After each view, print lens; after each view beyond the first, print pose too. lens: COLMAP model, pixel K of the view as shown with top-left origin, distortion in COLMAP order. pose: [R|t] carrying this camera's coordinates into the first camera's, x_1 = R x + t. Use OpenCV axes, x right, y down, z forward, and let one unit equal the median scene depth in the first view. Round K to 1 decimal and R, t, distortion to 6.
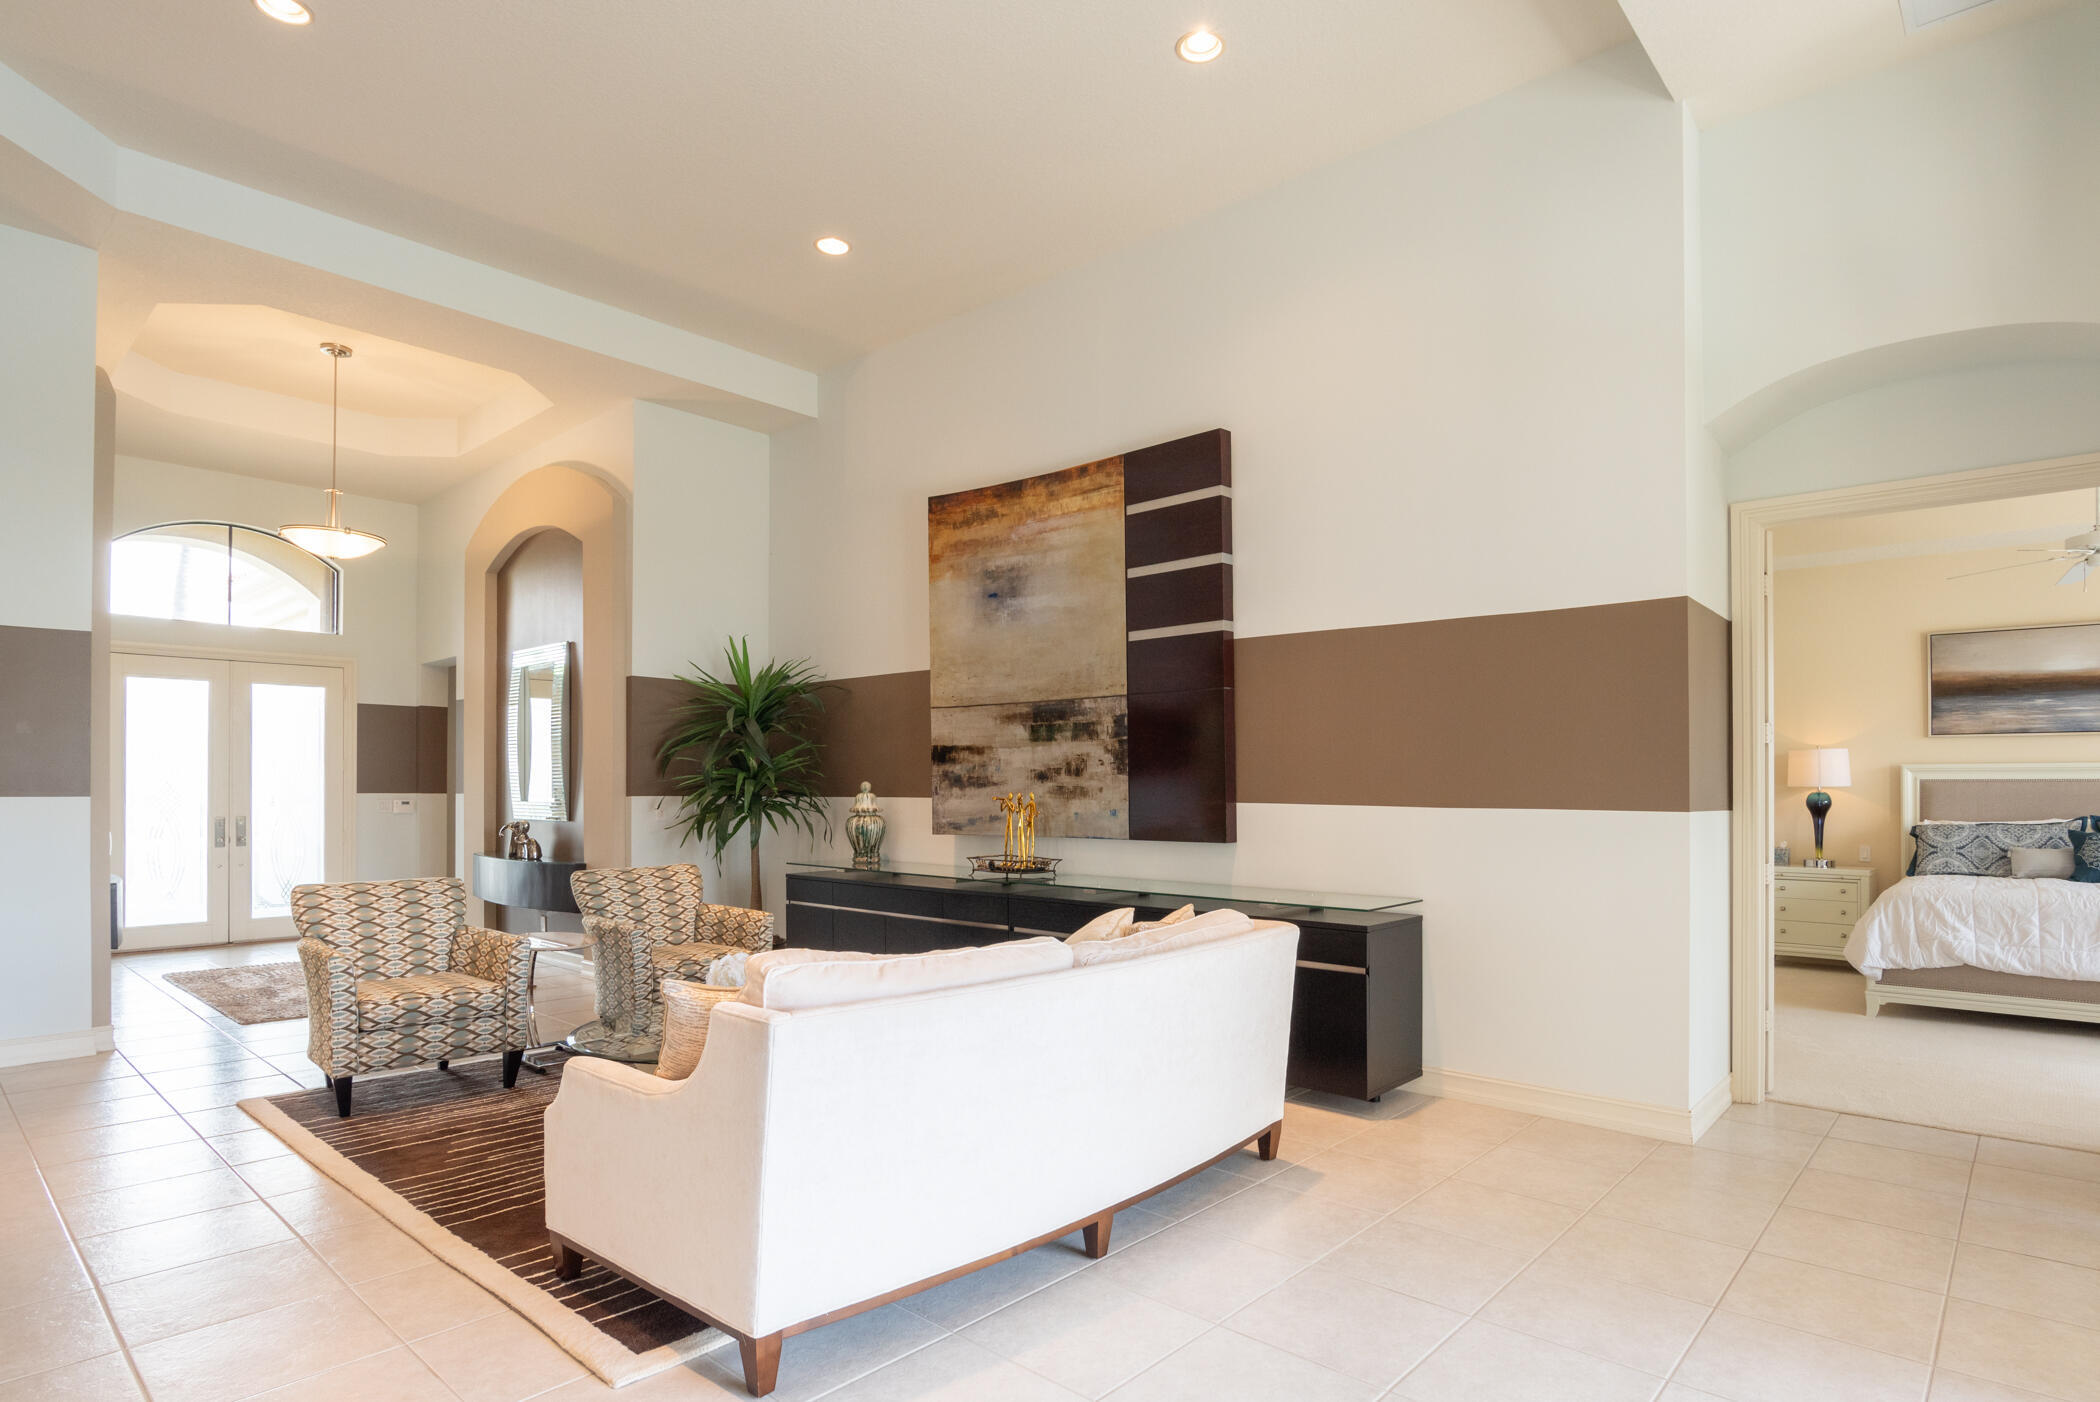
lens RADIAL K [[1084.4, 0, 1061.3], [0, 1084.4, 786.1], [0, 0, 1]] dist [-0.016928, 0.000276]
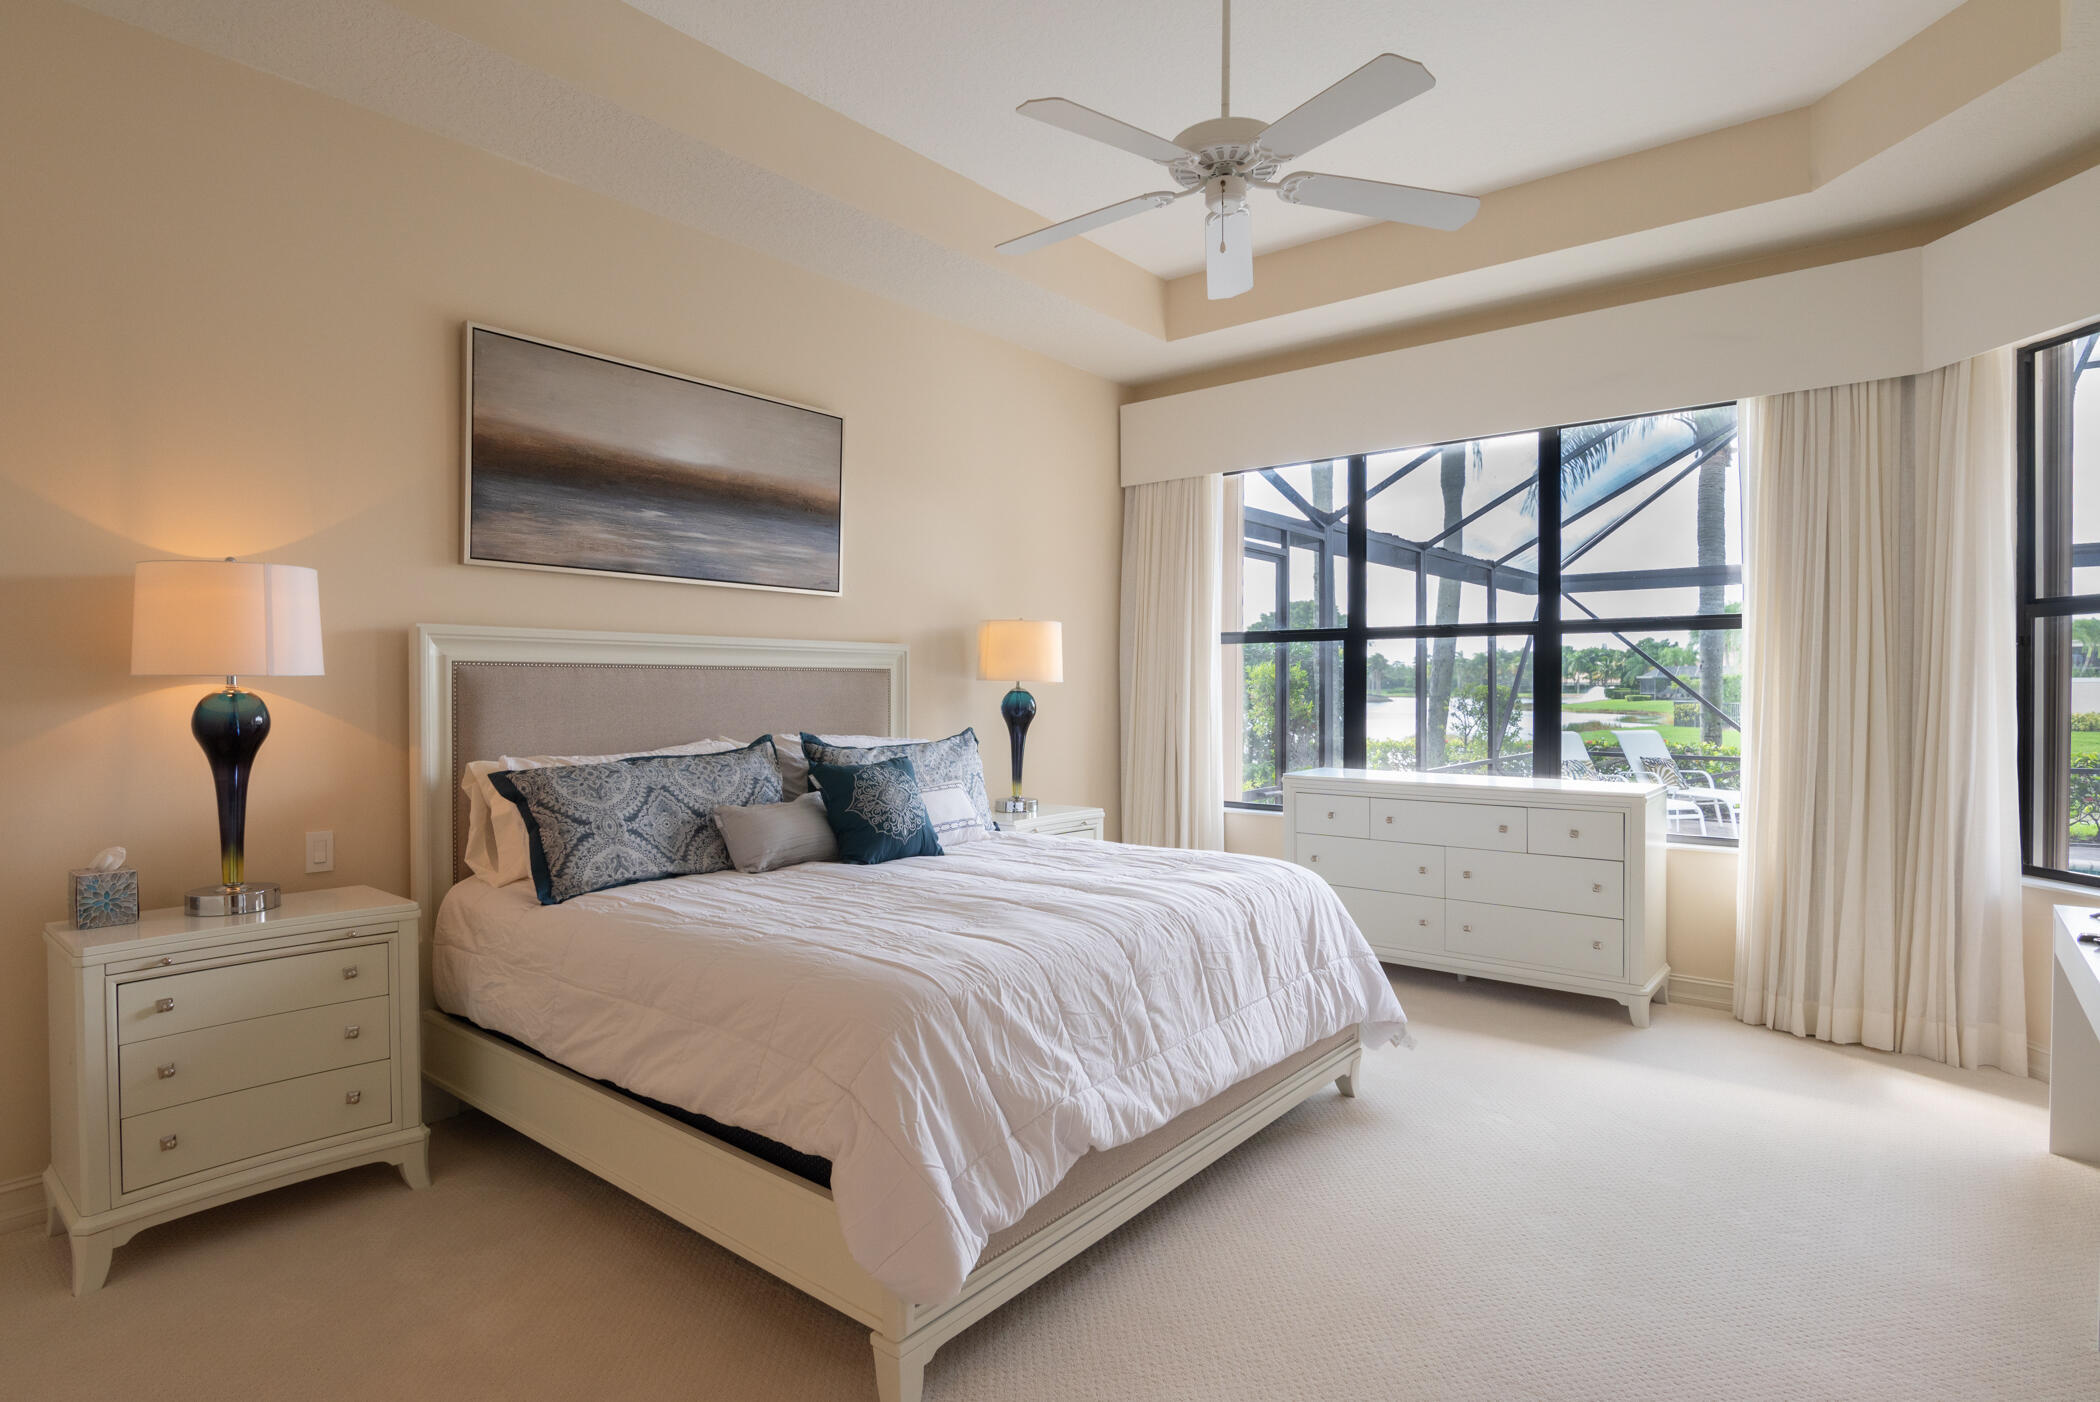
lens RADIAL K [[1077.6, 0, 1050.0], [0, 1077.6, 701.0], [0, 0, 1]] dist [-0.001155, -0.000192]
pose [[-0.051285, -0.013202, 0.998597, 0.374229], [-0.001713, 0.999912, 0.013131, 0.003849], [-0.998683, -0.001037, -0.051303, 0.812382]]
